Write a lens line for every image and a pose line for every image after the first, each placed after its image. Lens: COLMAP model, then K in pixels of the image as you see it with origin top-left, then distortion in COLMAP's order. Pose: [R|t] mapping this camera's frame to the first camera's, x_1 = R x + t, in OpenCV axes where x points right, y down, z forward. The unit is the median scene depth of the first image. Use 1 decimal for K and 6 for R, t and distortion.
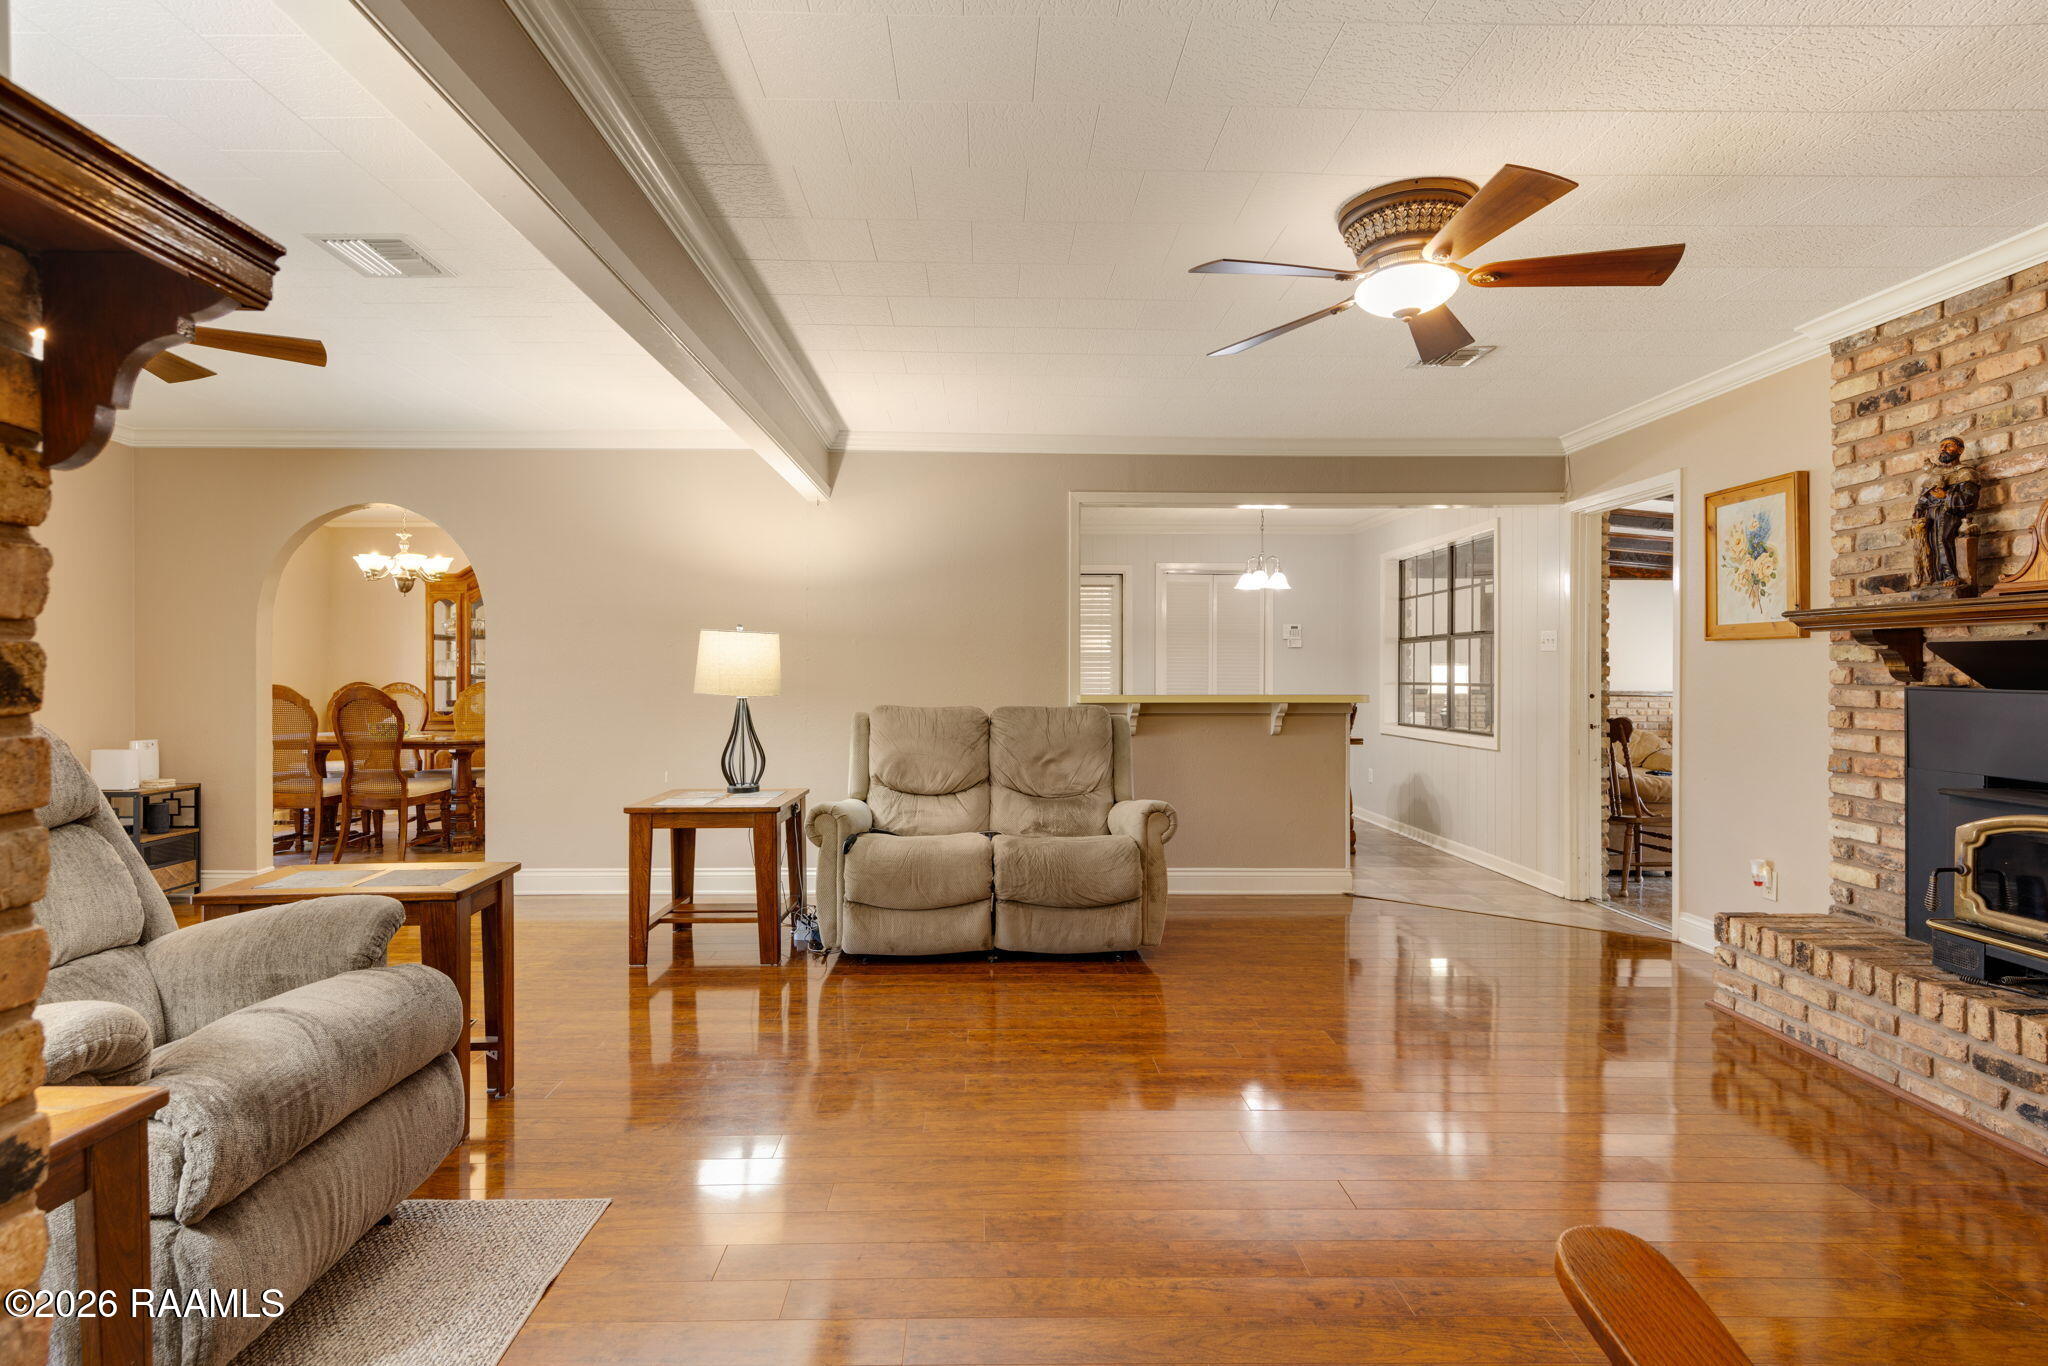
lens RADIAL K [[1035.2, 0, 1016.6], [0, 1035.2, 676.3], [0, 0, 1]] dist [-0.001105, -0.000778]
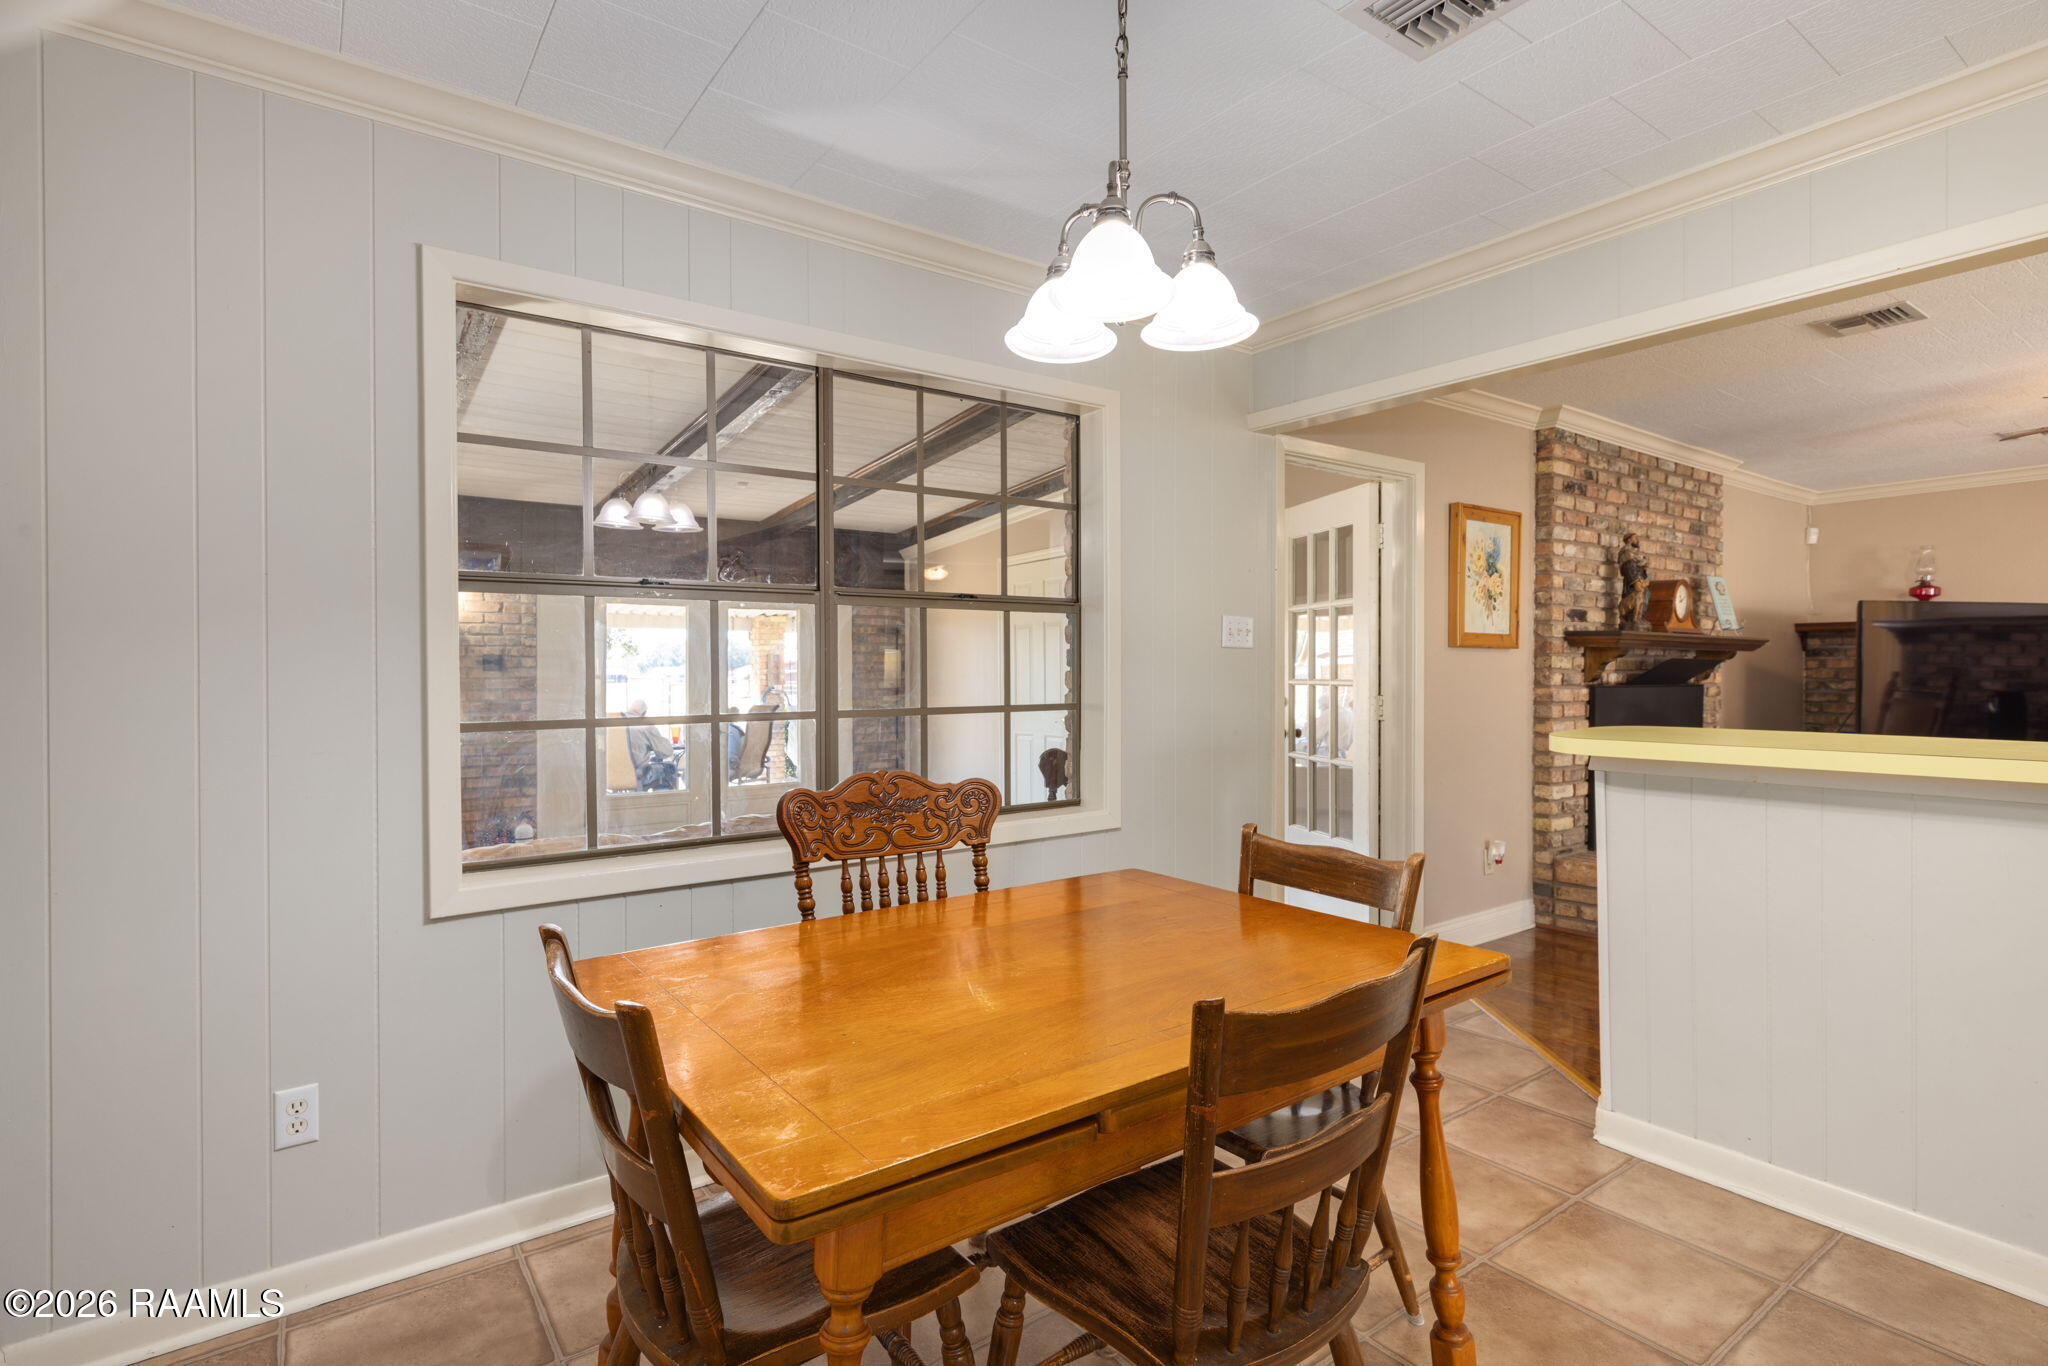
lens RADIAL K [[1035.2, 0, 1016.6], [0, 1035.2, 676.3], [0, 0, 1]] dist [-0.001105, -0.000778]
pose [[-0.568326, -0.005392, 0.822785, 0.079664], [0.004850, 0.999939, 0.009903, -0.018578], [-0.822789, 0.009619, -0.568266, 2.082637]]
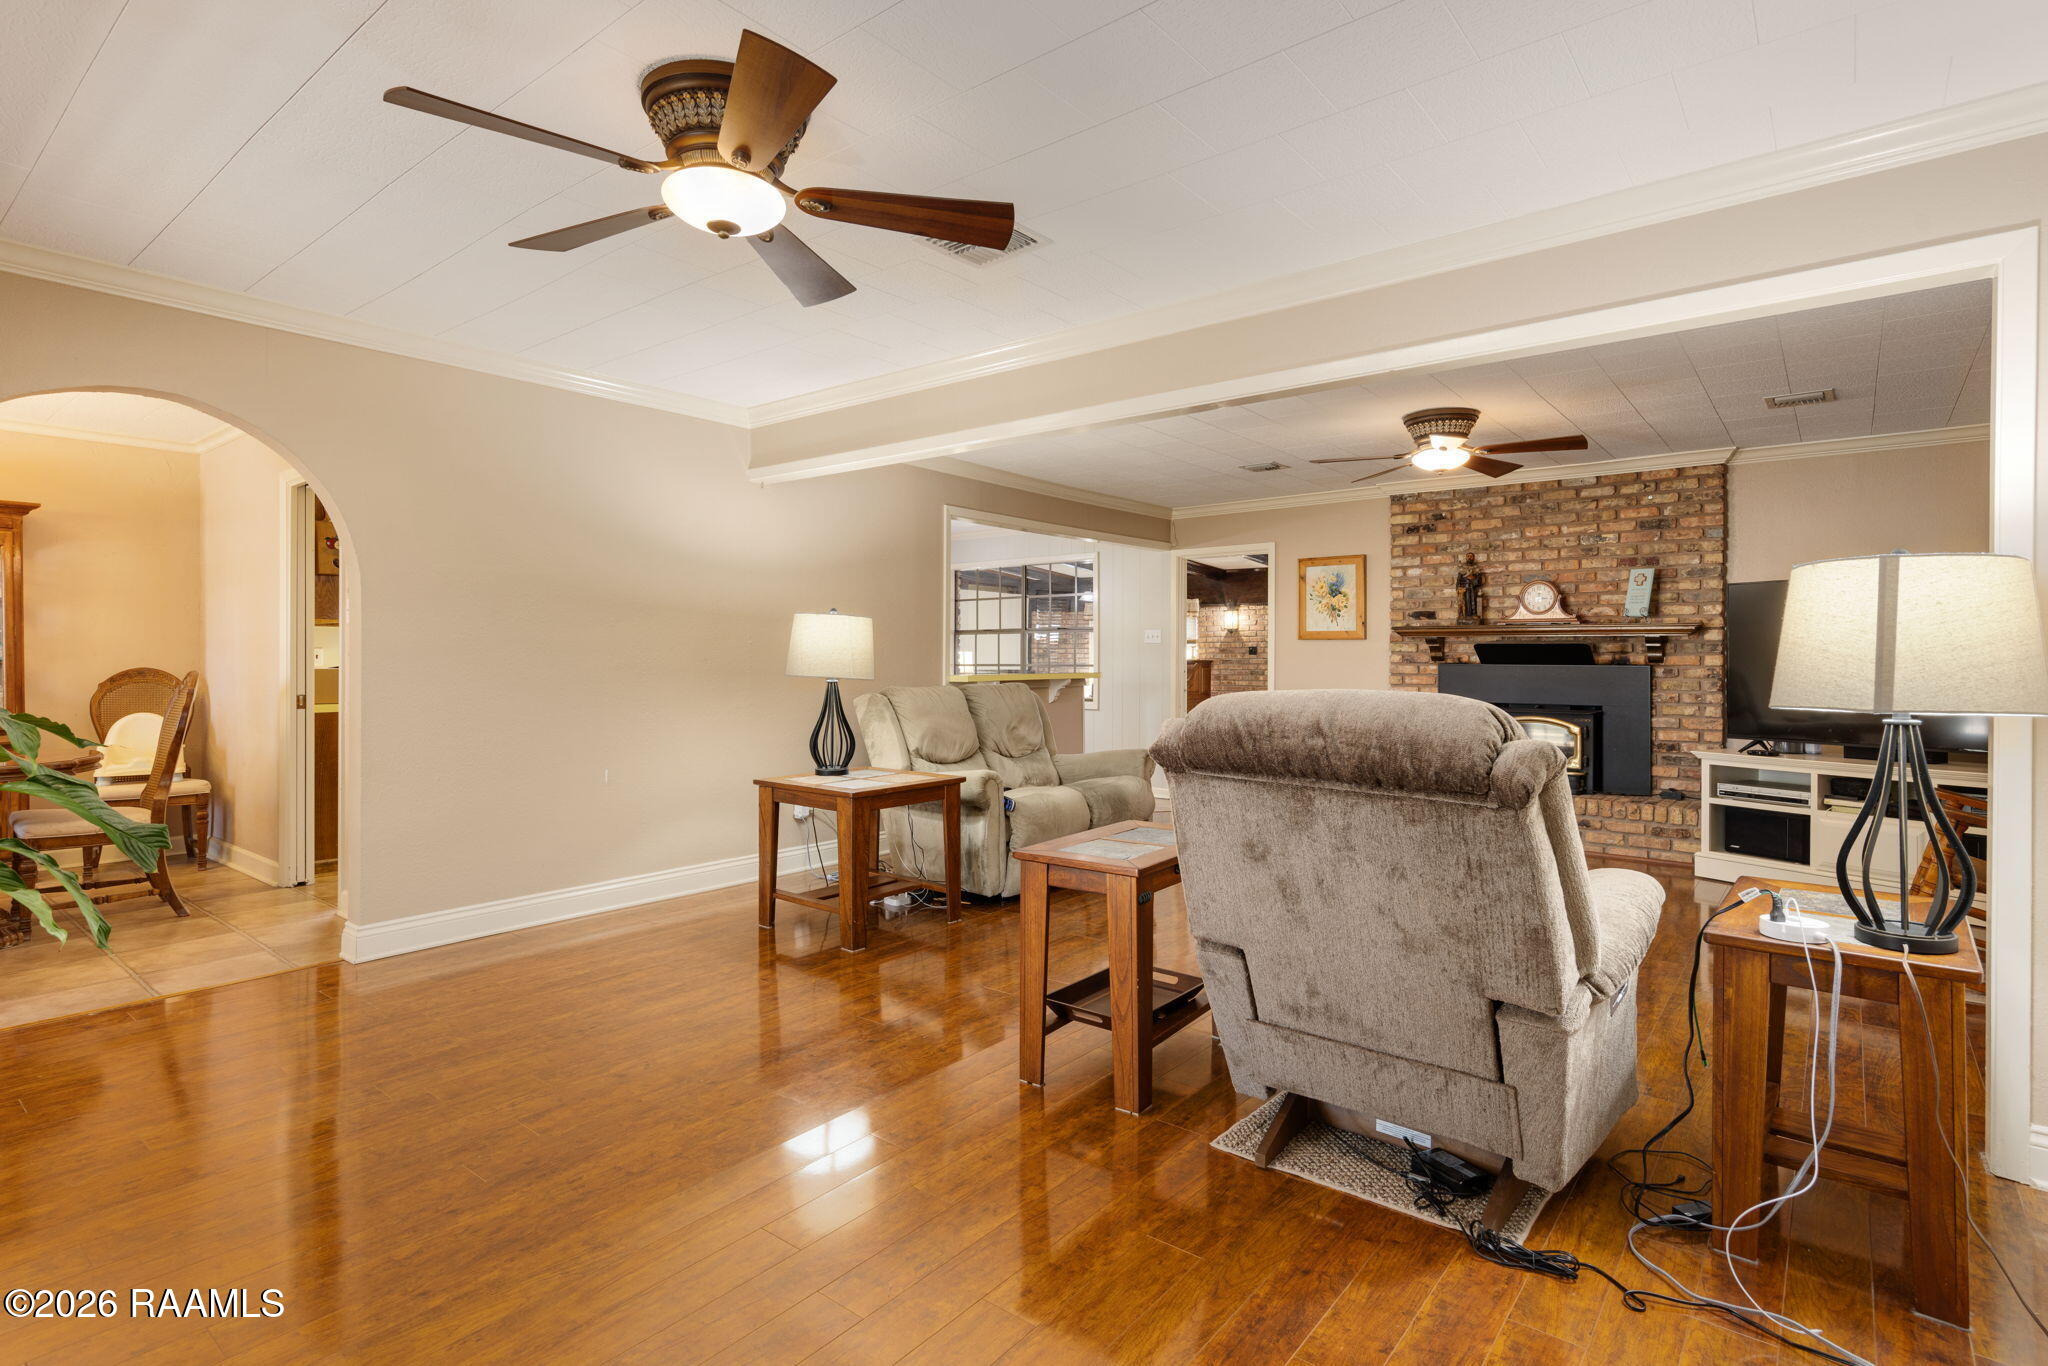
lens RADIAL K [[1003.0, 0, 1020.5], [0, 1003.0, 662.8], [0, 0, 1]] dist [0.000758, -0.000065]
pose [[0.643936, -0.003865, 0.765070, -1.067712], [0.003692, 0.999991, 0.001945, 0.000976], [-0.765071, 0.001572, 0.643945, 0.258729]]
